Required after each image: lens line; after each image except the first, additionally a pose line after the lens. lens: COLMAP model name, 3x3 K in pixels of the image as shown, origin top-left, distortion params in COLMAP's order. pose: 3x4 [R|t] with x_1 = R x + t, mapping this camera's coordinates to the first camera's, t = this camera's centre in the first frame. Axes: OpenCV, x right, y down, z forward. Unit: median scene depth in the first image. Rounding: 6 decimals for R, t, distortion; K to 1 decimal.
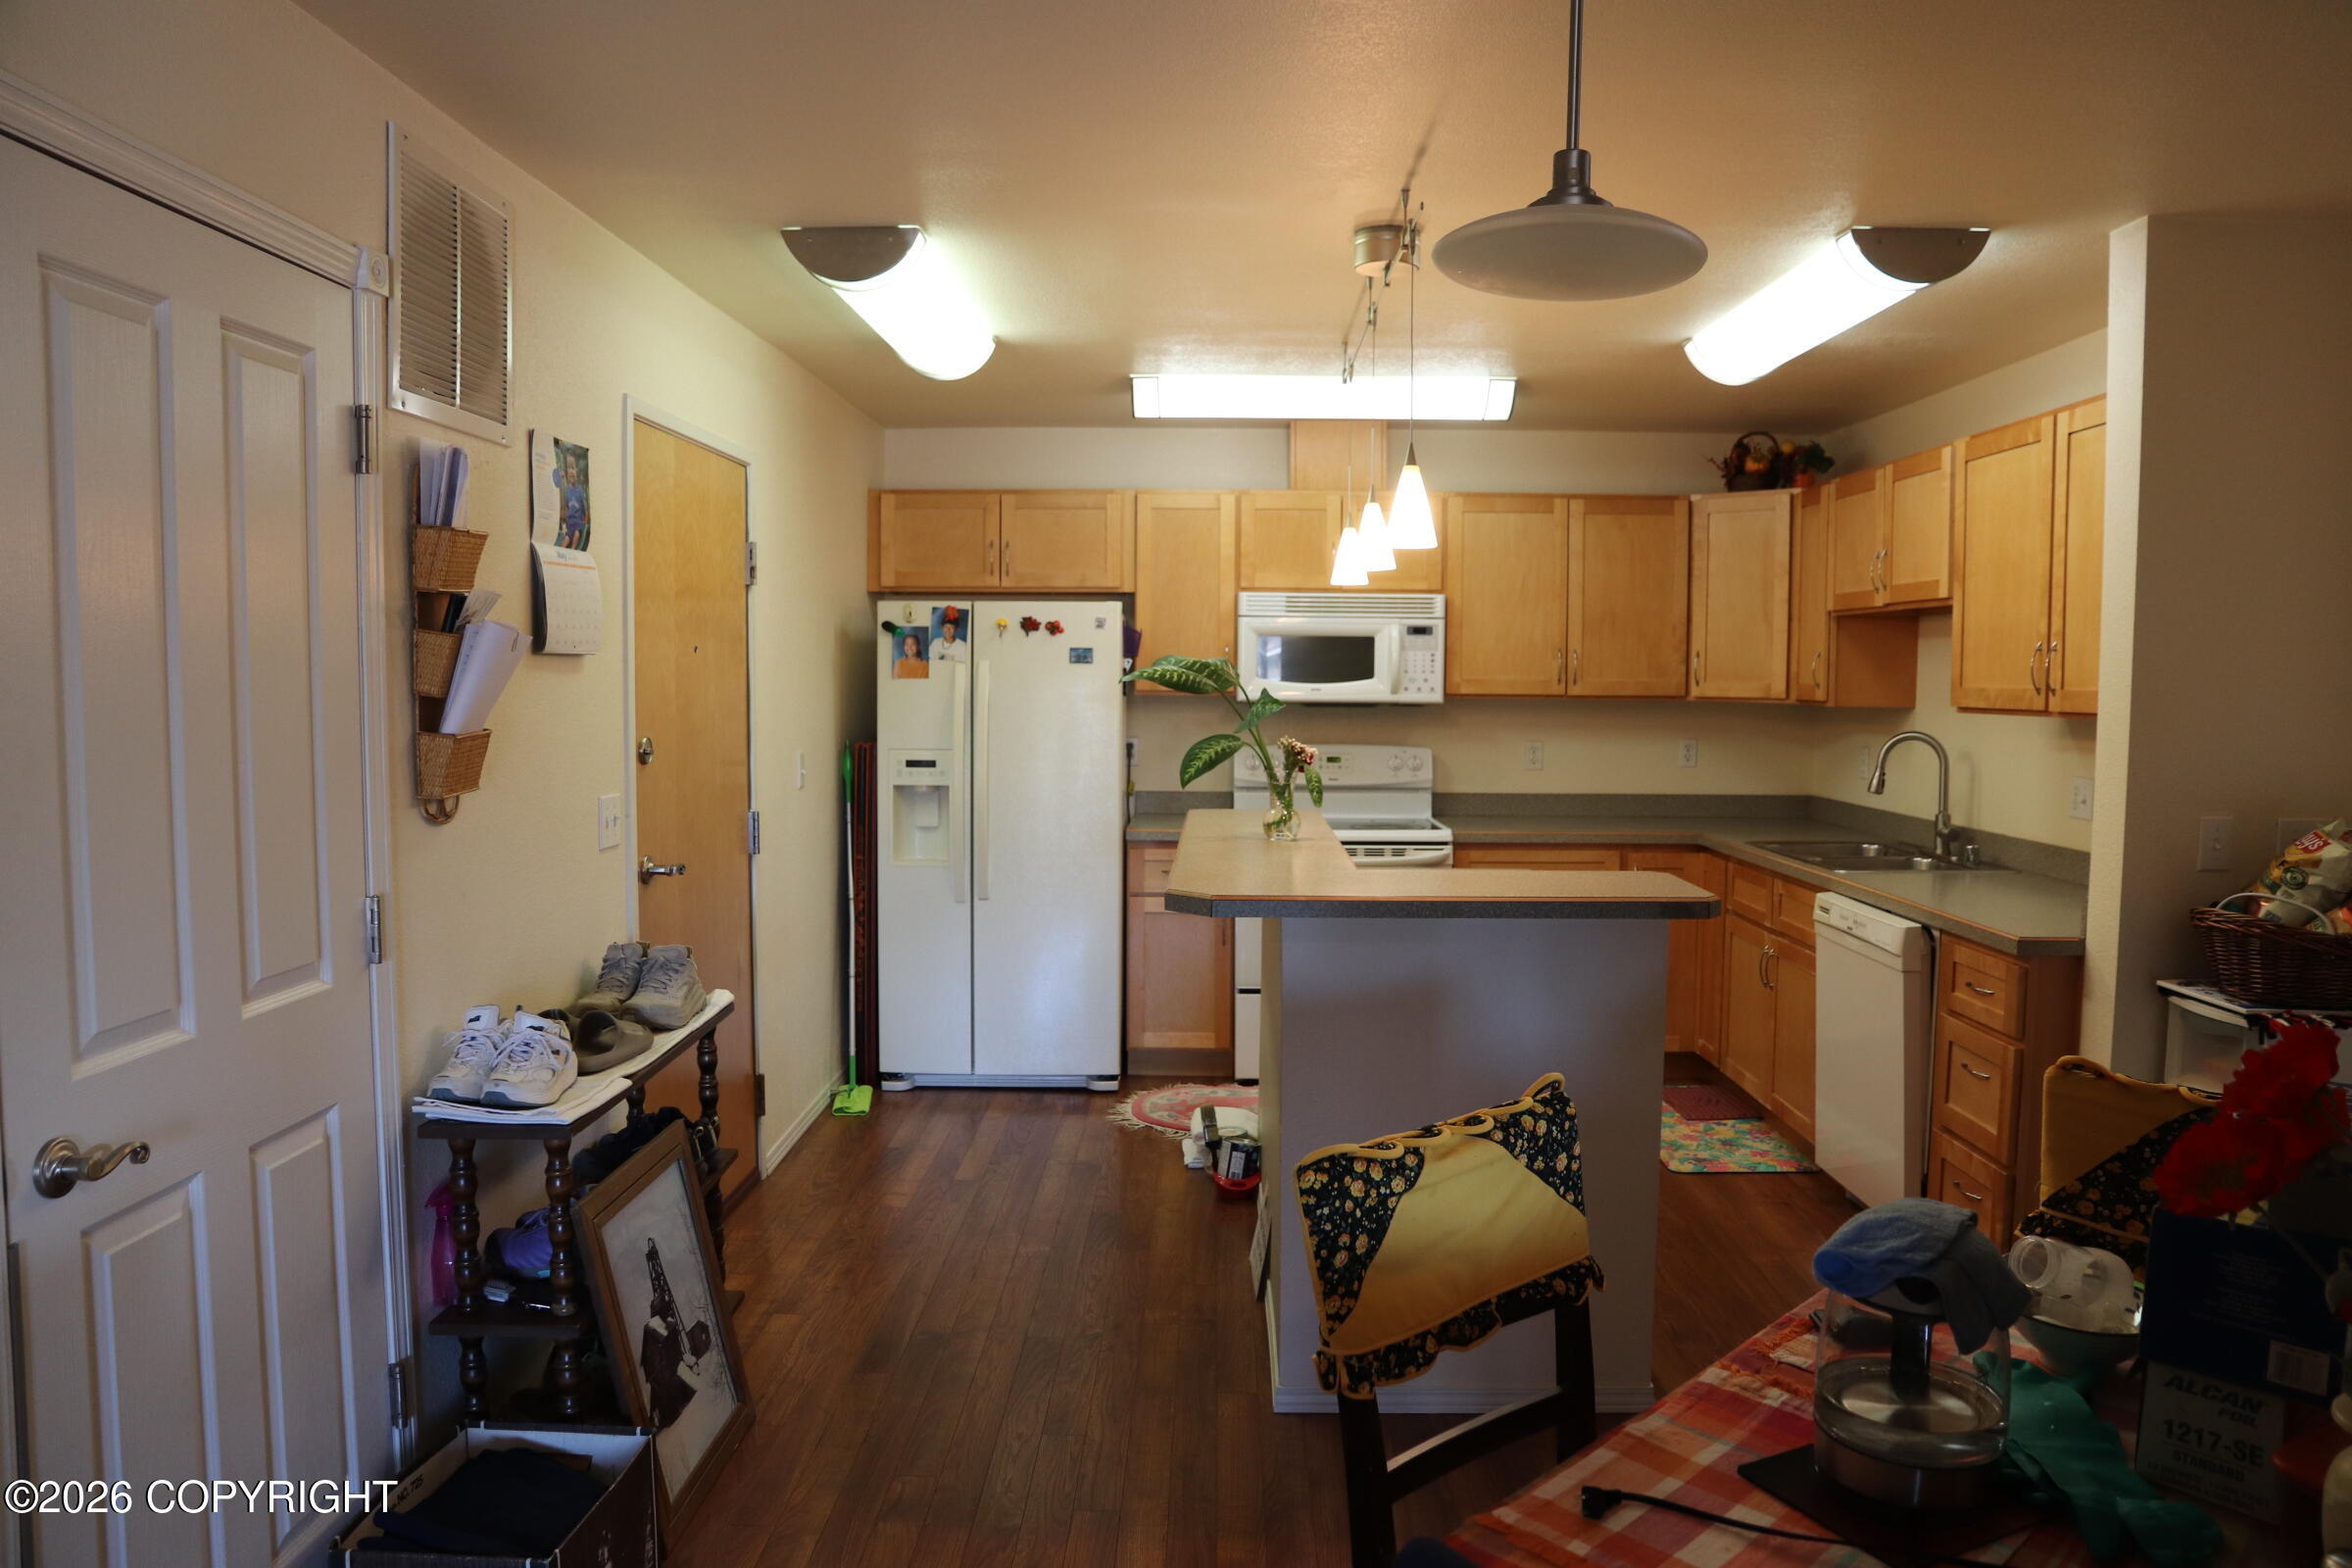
lens RADIAL K [[1611.9, 0, 1174.3], [0, 1611.9, 780.7], [0, 0, 1]] dist [-0.120136, 0.078761]
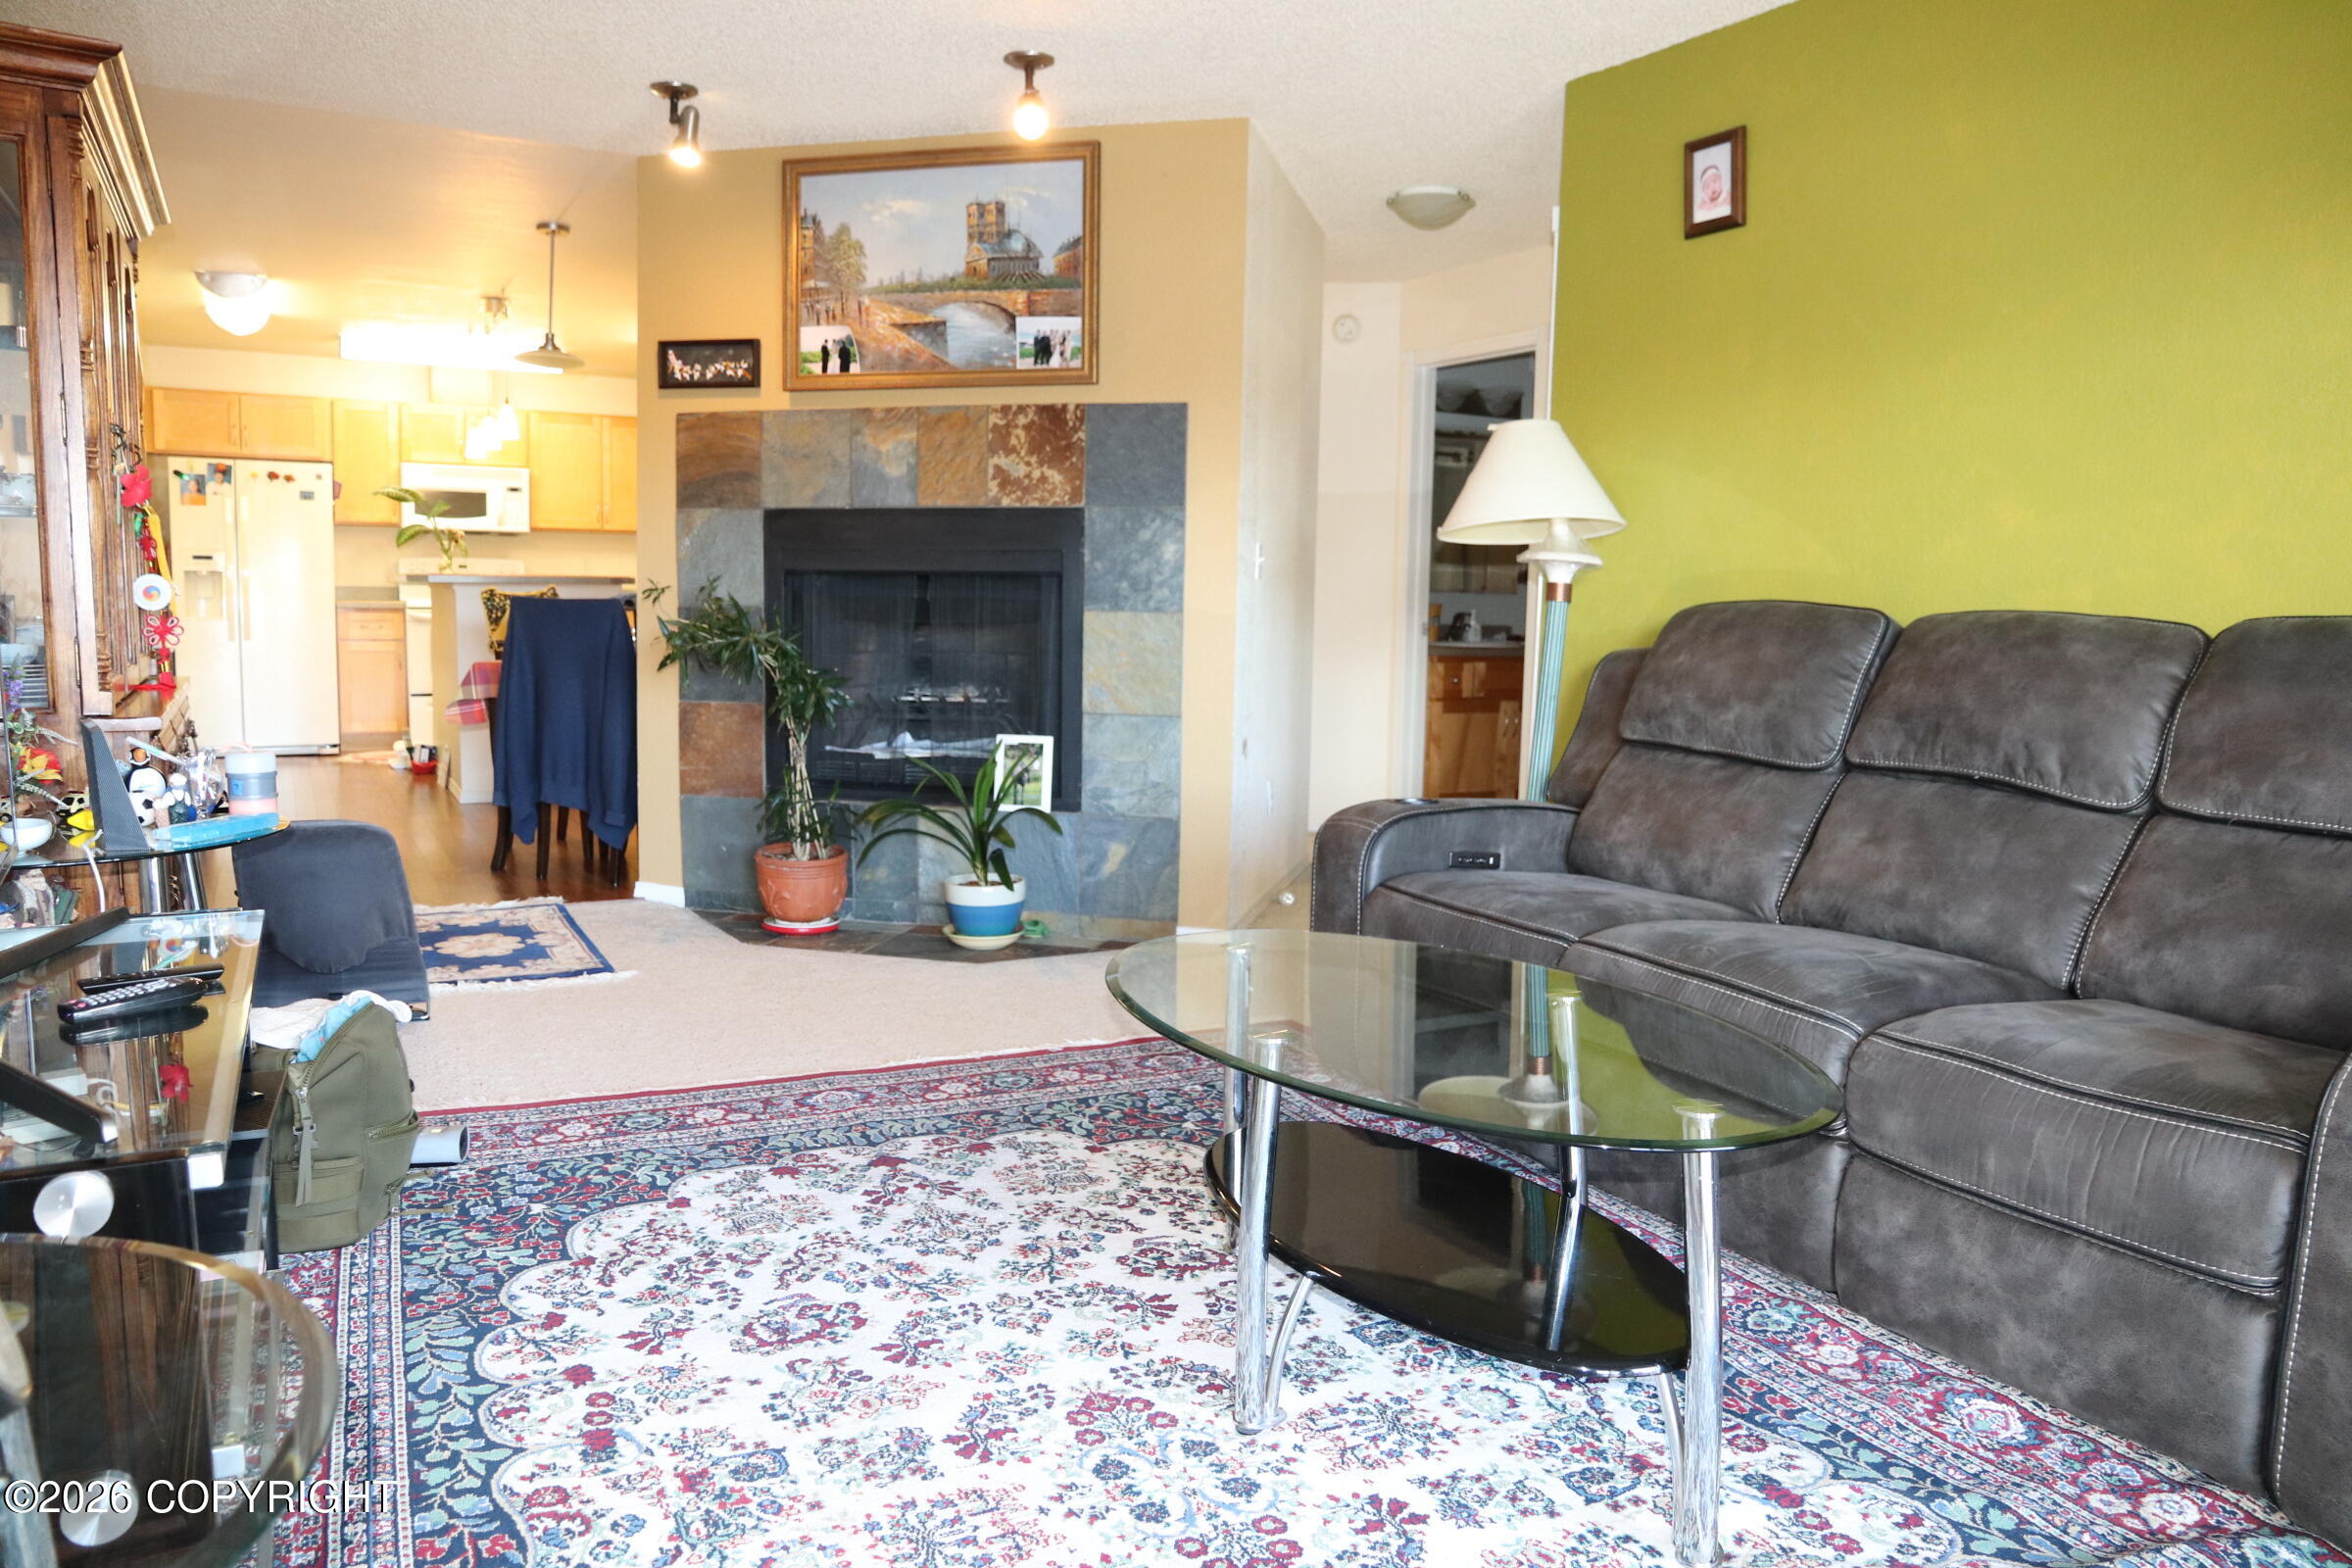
lens RADIAL K [[1611.9, 0, 1182.4], [0, 1611.9, 776.7], [0, 0, 1]] dist [-0.120136, 0.078761]
pose [[0.854636, -0.043404, 0.517411, -0.136141], [0.016257, 0.998248, 0.056886, 0.143350], [-0.518973, -0.040206, 0.853844, -0.918707]]
